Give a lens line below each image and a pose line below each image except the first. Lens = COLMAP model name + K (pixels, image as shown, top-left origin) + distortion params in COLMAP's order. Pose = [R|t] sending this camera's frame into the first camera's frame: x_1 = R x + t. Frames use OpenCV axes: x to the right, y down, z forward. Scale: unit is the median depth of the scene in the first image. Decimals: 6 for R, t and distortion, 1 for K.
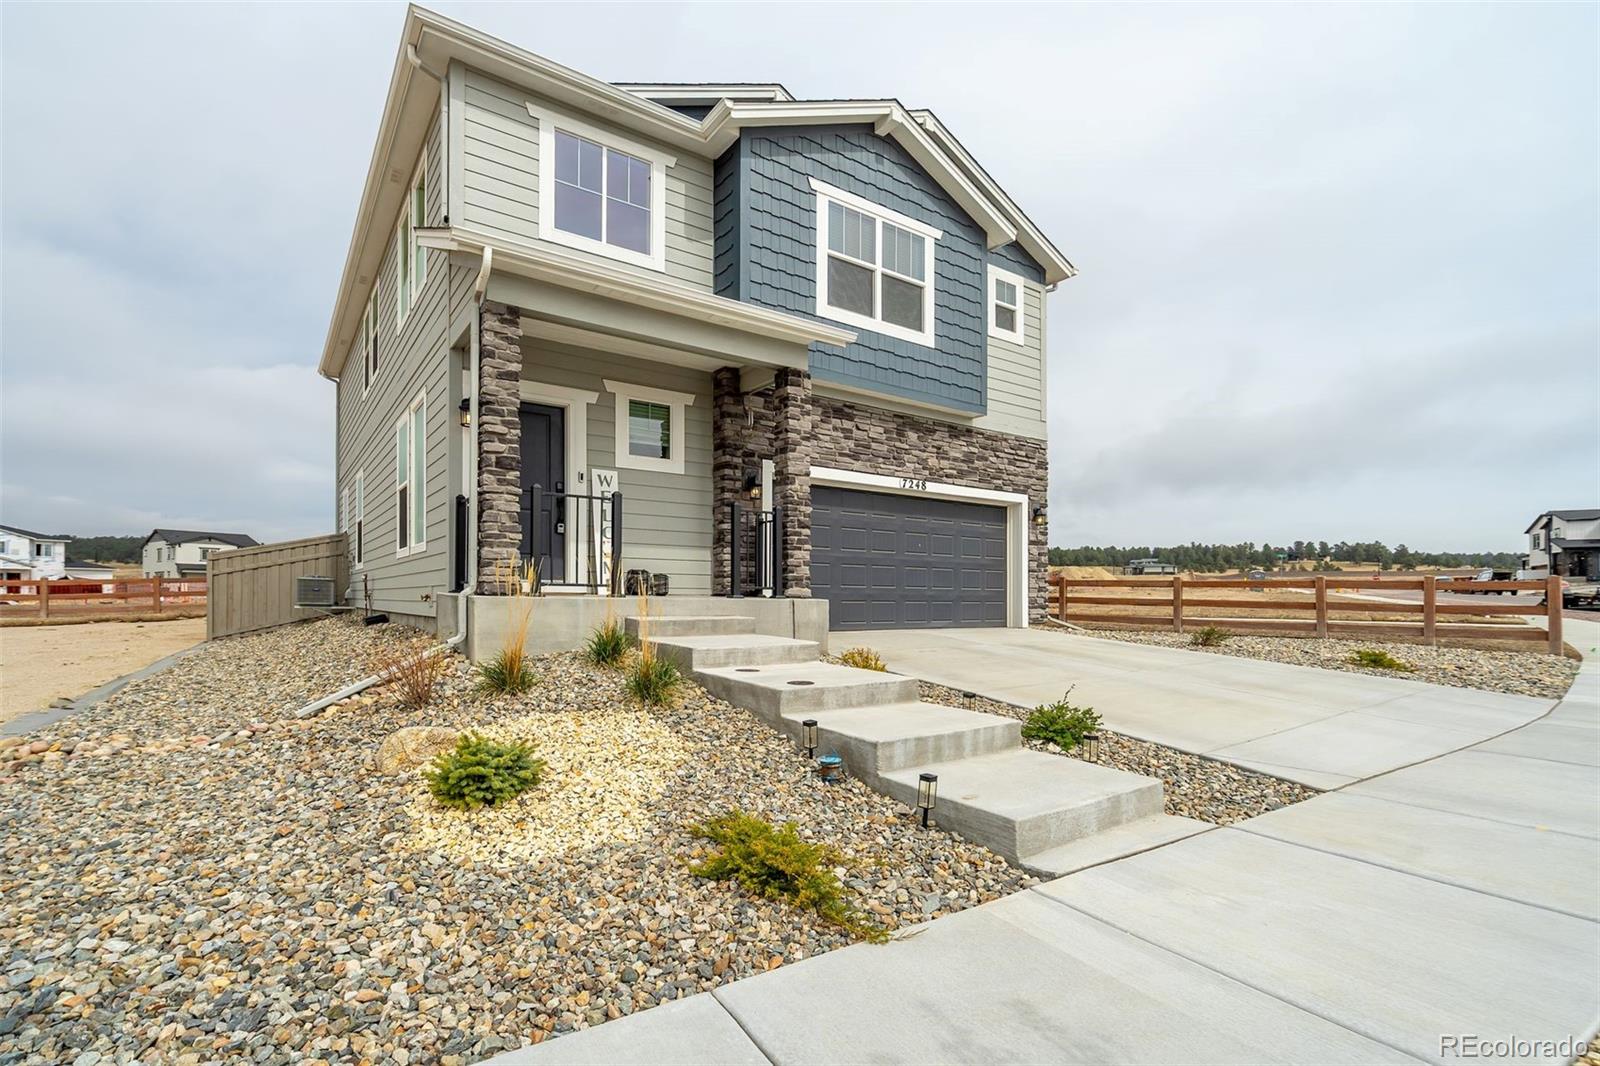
lens RADIAL K [[734.3, 0, 858.4], [0, 734.3, 612.7], [0, 0, 1]] dist [-0.020476, 0.004786]
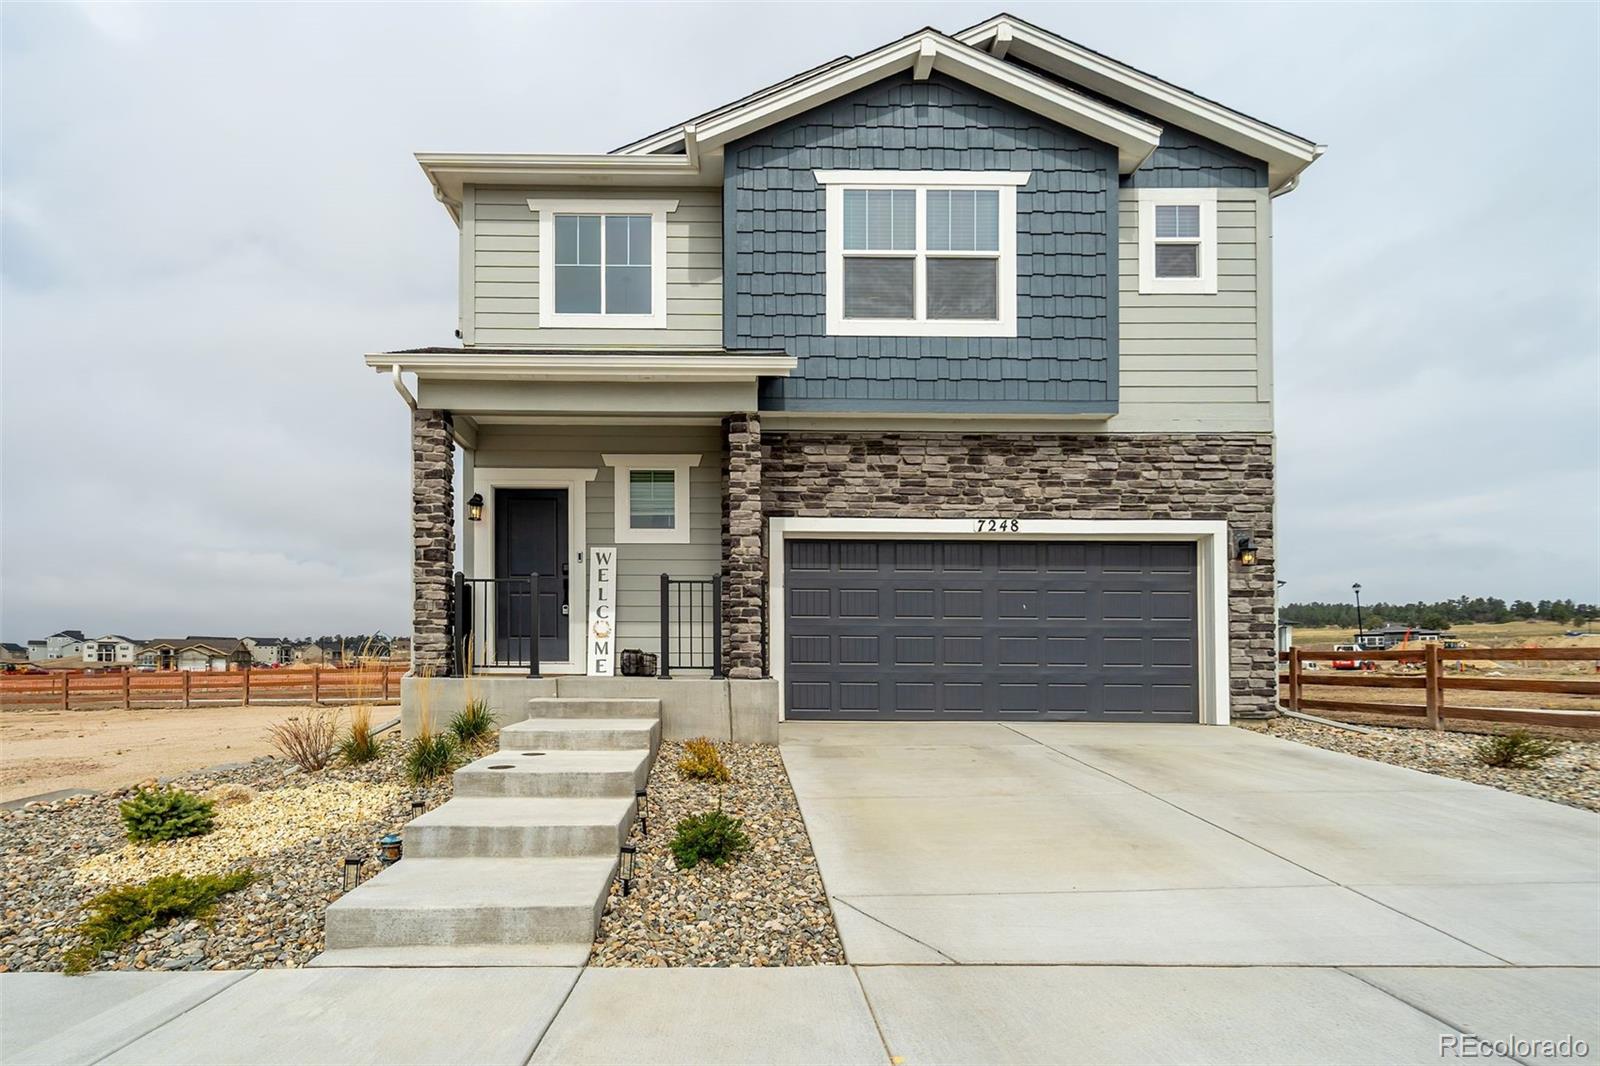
lens RADIAL K [[946.7, 0, 816.5], [0, 946.7, 685.4], [0, 0, 1]] dist [-0.000584, 0.002512]
pose [[0.803220, 0.002823, -0.595676, 0.566769], [-0.012112, 0.999859, -0.011593, -0.000741], [0.595560, 0.016526, 0.803141, 0.145694]]
